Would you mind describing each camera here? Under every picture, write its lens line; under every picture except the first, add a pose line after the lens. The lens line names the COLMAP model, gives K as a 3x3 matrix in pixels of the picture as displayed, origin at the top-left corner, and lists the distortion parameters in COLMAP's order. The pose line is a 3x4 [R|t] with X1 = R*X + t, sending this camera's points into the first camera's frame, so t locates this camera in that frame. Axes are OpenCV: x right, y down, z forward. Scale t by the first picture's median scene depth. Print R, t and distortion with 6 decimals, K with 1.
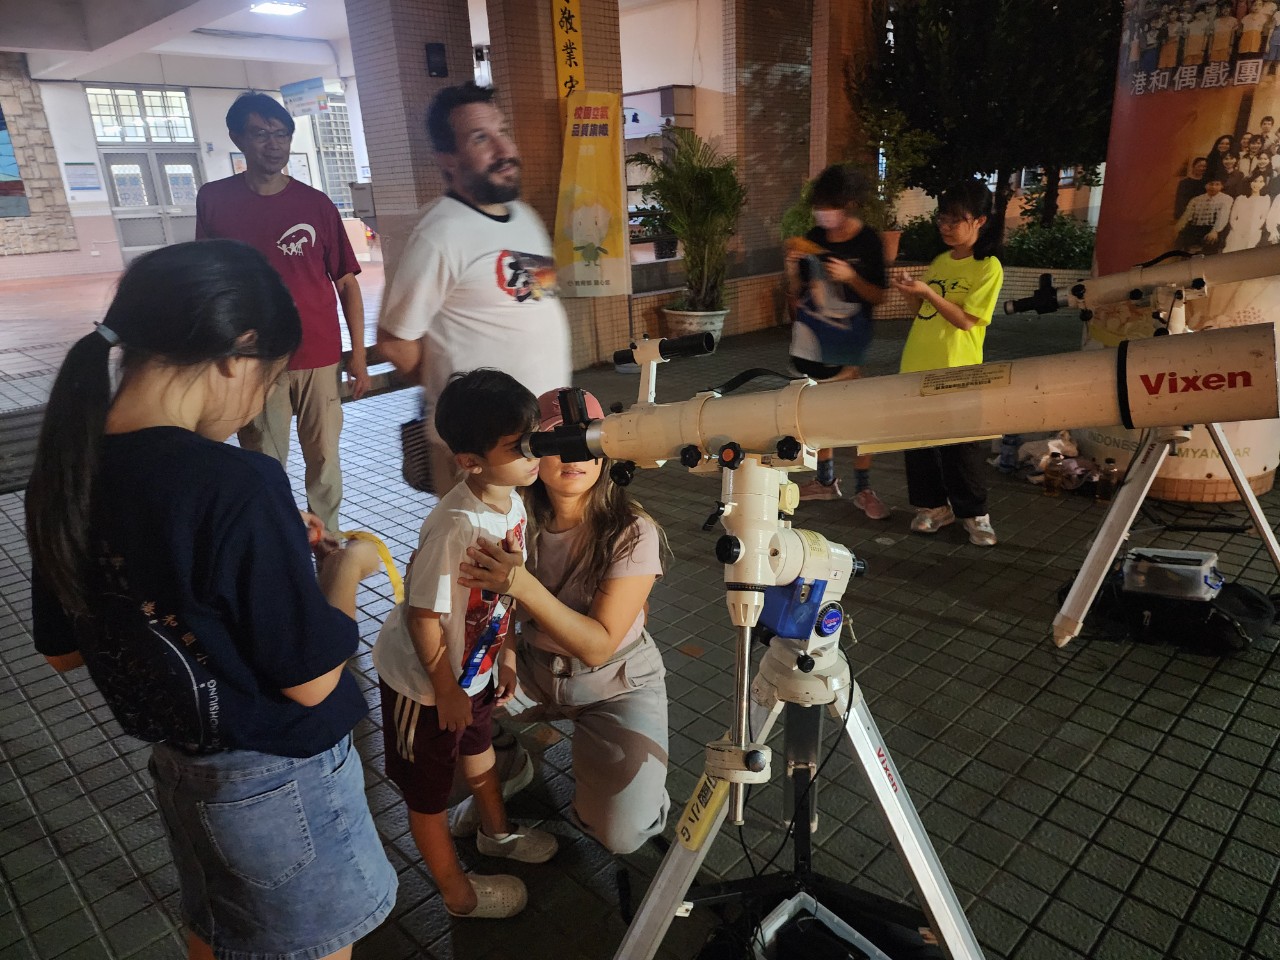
lens RADIAL K [[864.9, 0, 636.8], [0, 864.9, 485.0], [0, 0, 1]] dist [0.030430, -0.022712]
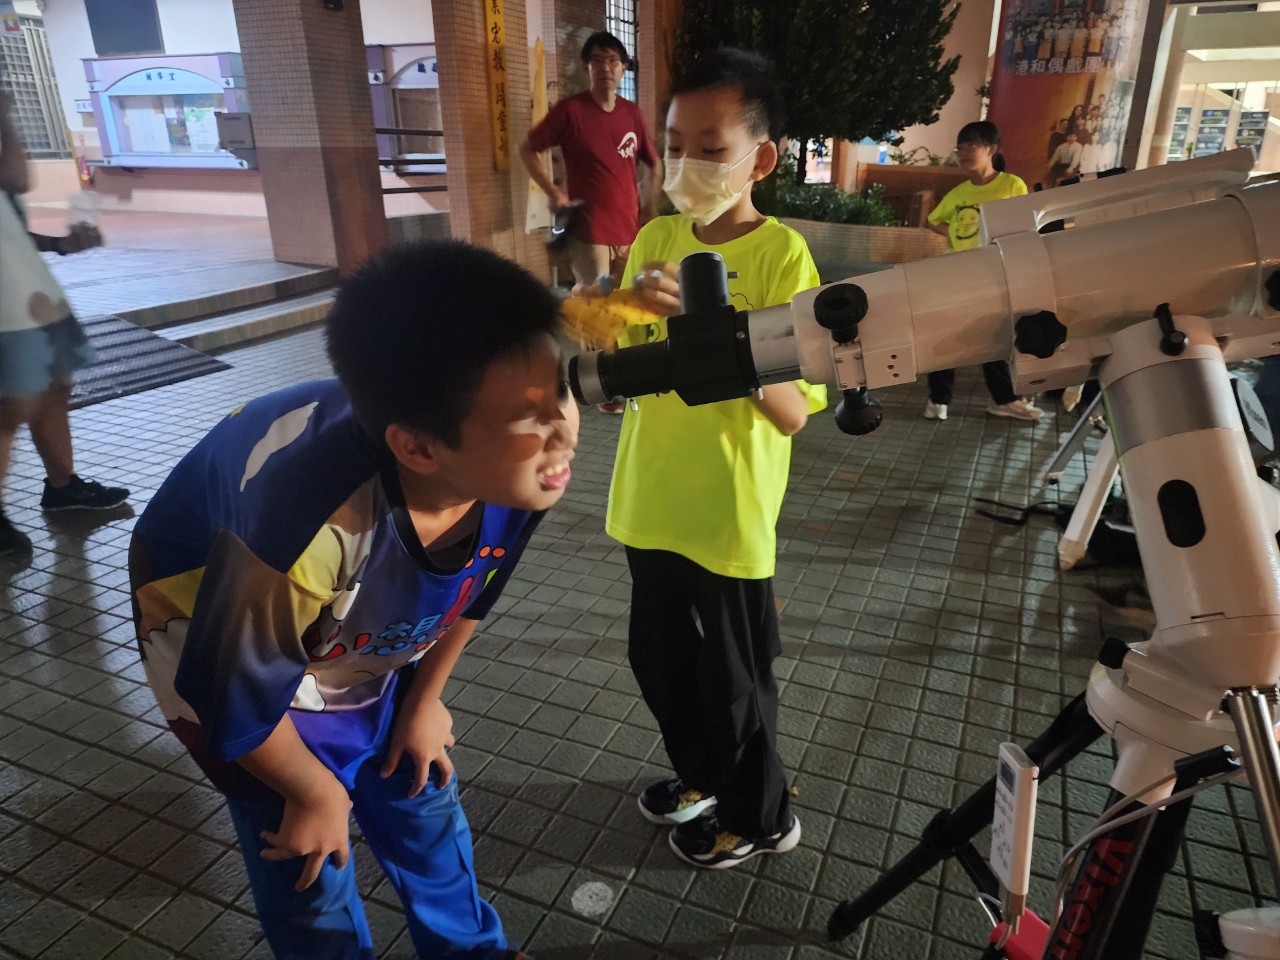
lens RADIAL K [[864.9, 0, 648.1], [0, 864.9, 482.0], [0, 0, 1]] dist [0.030430, -0.022712]
pose [[0.928145, -0.091766, 0.360729, -0.667108], [0.081929, 0.995731, 0.042504, 0.144225], [-0.363090, -0.009896, 0.931702, -0.187890]]
